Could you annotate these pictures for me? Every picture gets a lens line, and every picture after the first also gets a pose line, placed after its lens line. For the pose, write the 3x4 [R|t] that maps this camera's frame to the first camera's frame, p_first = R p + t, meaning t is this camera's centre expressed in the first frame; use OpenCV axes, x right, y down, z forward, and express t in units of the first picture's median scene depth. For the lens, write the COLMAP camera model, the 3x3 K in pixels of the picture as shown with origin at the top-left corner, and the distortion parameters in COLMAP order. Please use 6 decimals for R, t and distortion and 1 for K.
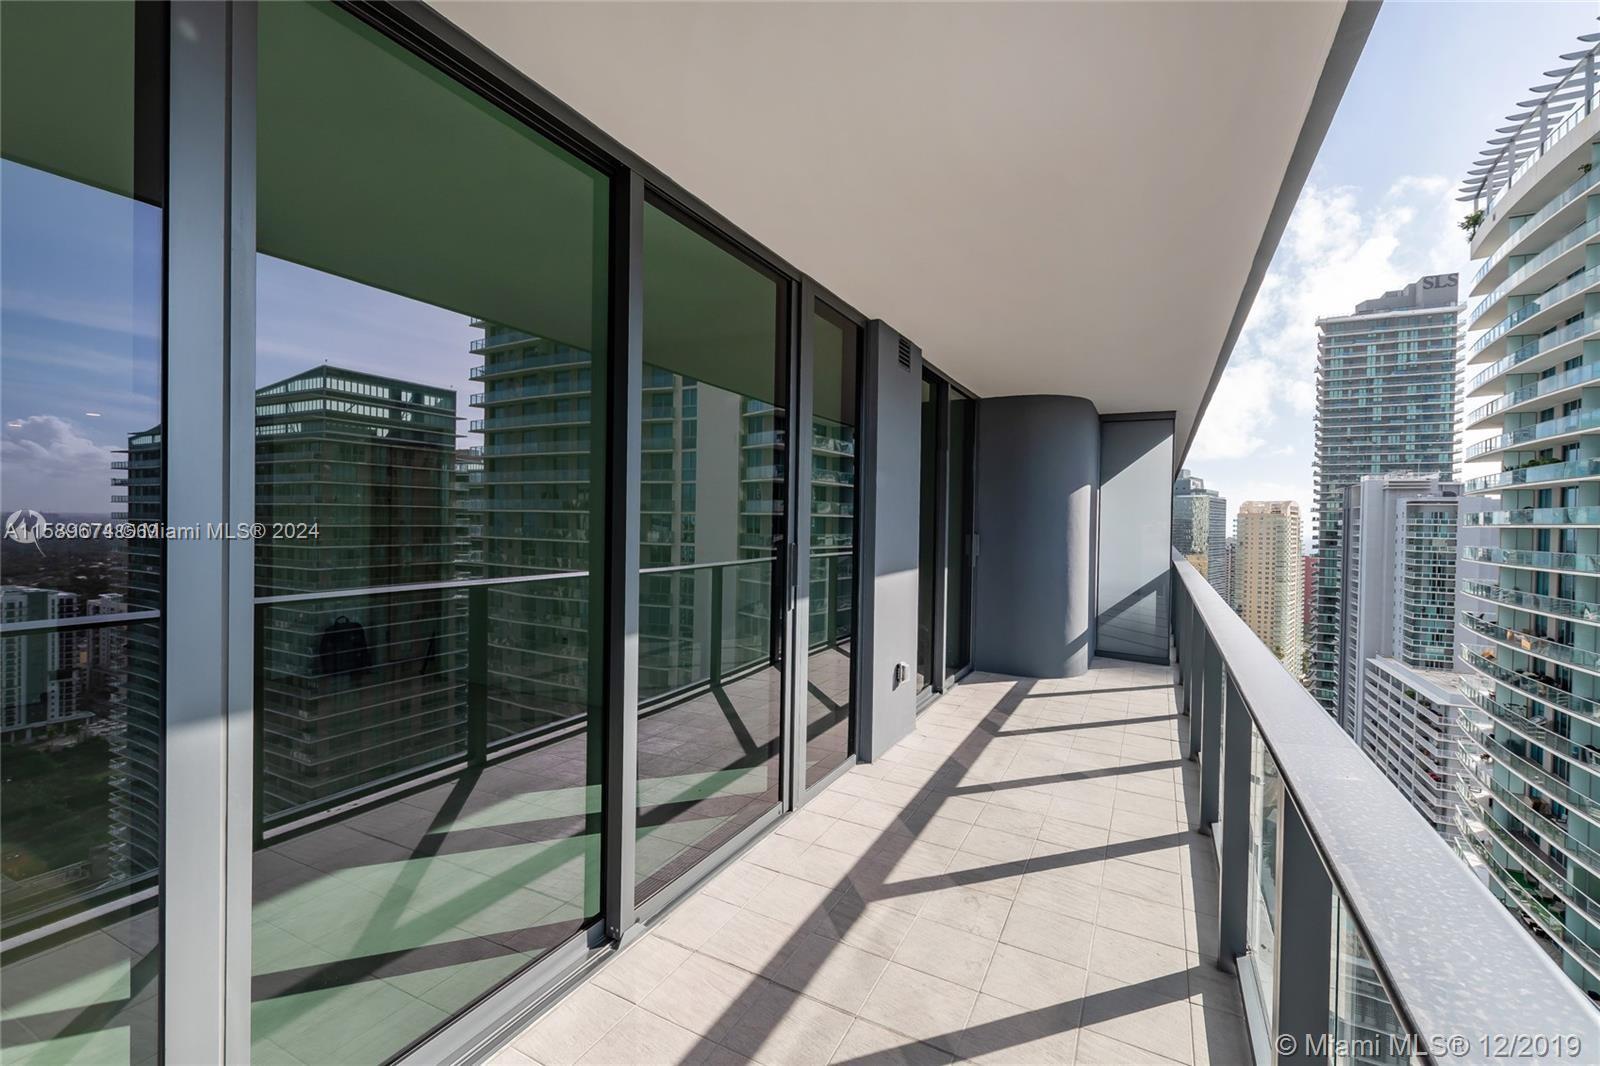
lens RADIAL K [[694.7, 0, 798.1], [0, 694.7, 529.1], [0, 0, 1]] dist [0.010061, -0.004567]
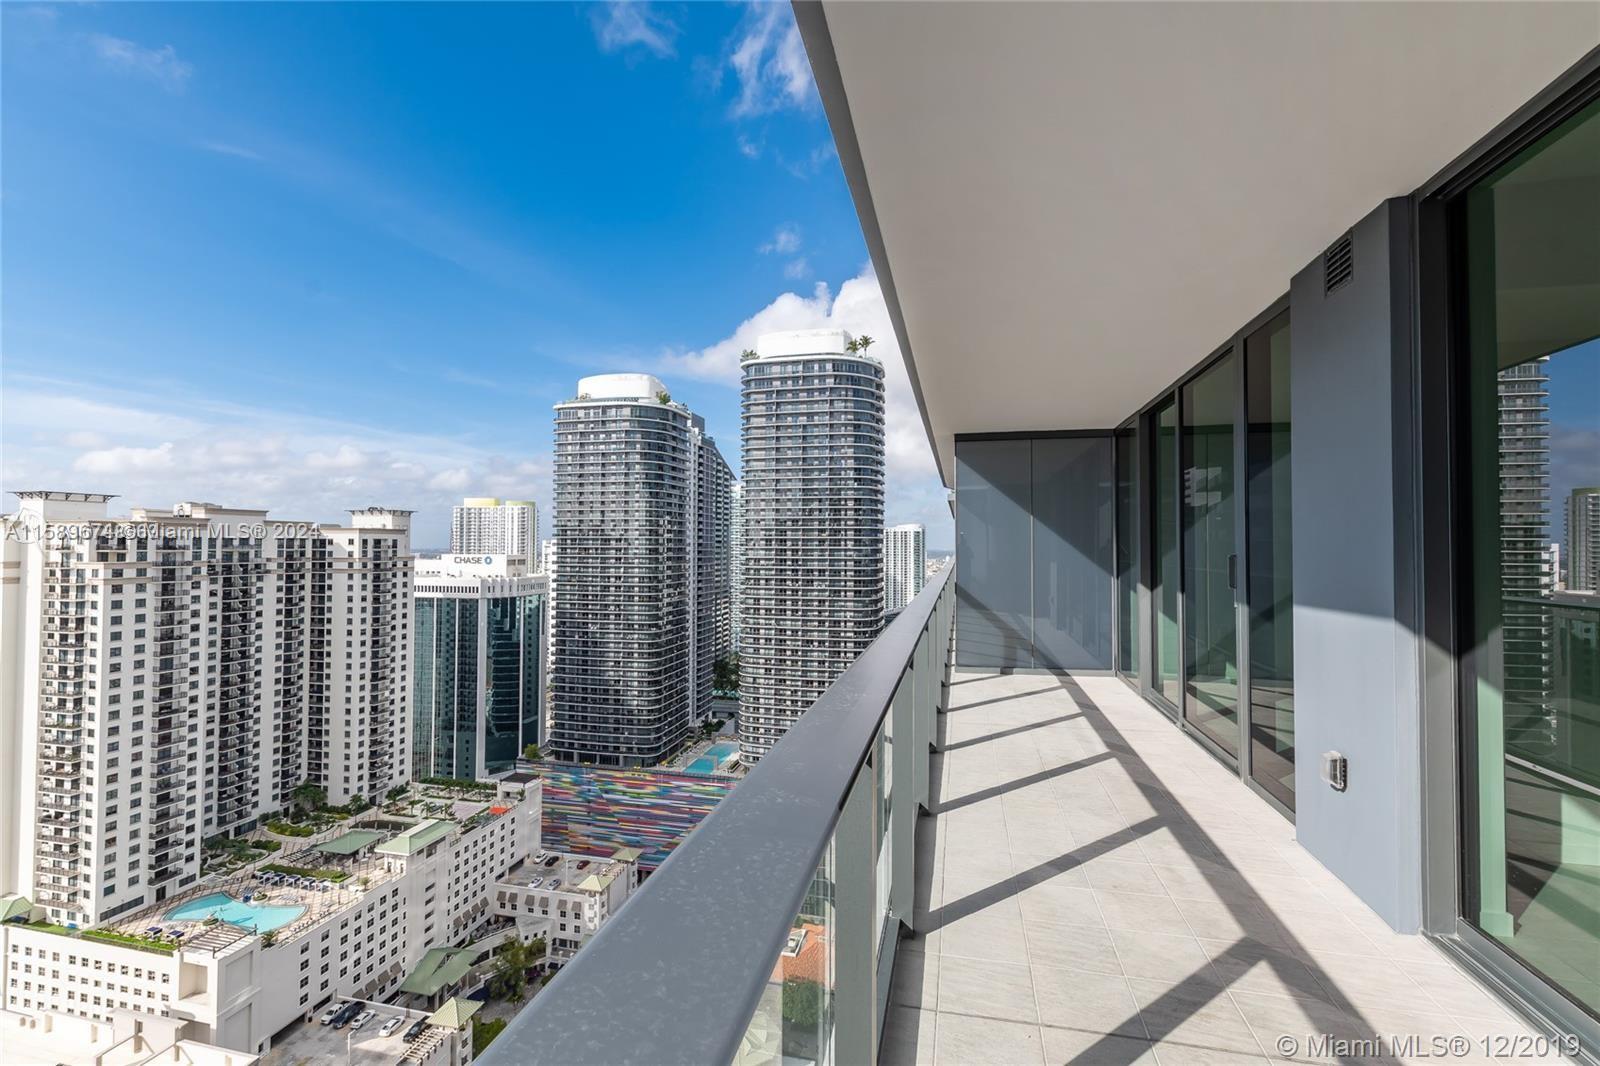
lens RADIAL K [[683.8, 0, 816.4], [0, 683.8, 534.3], [0, 0, 1]] dist [0.000787, -0.000714]
pose [[-0.964485, -0.028029, -0.262647, 0.915349], [-0.027063, 0.999607, -0.007297, 0.012802], [0.262748, 0.000070, -0.964864, 1.751334]]
